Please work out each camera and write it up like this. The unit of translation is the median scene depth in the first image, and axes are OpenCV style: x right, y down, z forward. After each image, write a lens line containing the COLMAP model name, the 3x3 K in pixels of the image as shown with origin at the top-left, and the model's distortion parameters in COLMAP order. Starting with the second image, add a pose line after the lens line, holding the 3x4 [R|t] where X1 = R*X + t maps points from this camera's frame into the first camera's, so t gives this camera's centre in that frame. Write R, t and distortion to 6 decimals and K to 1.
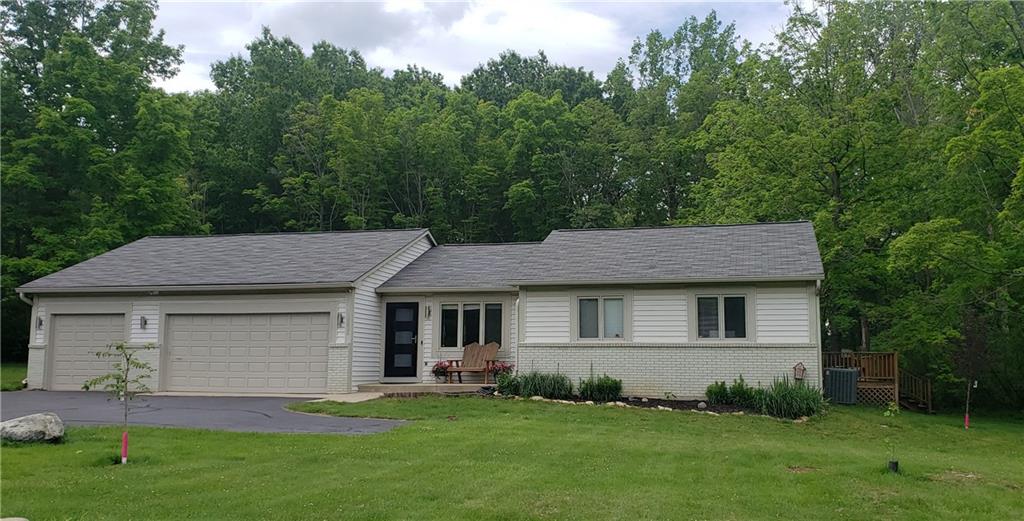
lens RADIAL K [[746.7, 0, 512.0], [0, 746.7, 260.5], [0, 0, 1]] dist [0.087137, 0.004514]
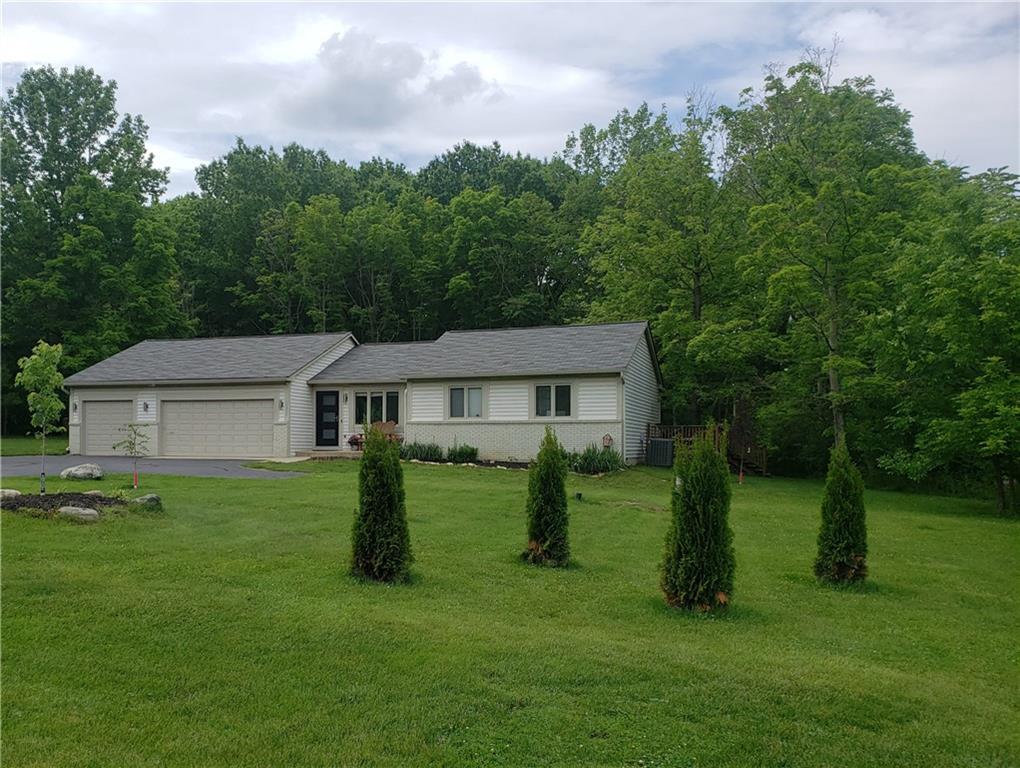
lens RADIAL K [[1309.7, 0, 509.4], [0, 1309.7, 356.5], [0, 0, 1]] dist [0.336205, -0.002094]
pose [[0.980630, -0.011985, -0.195502, 0.588513], [0.025024, 0.997613, 0.064360, -0.138023], [0.194264, -0.068005, 0.978589, -1.146615]]
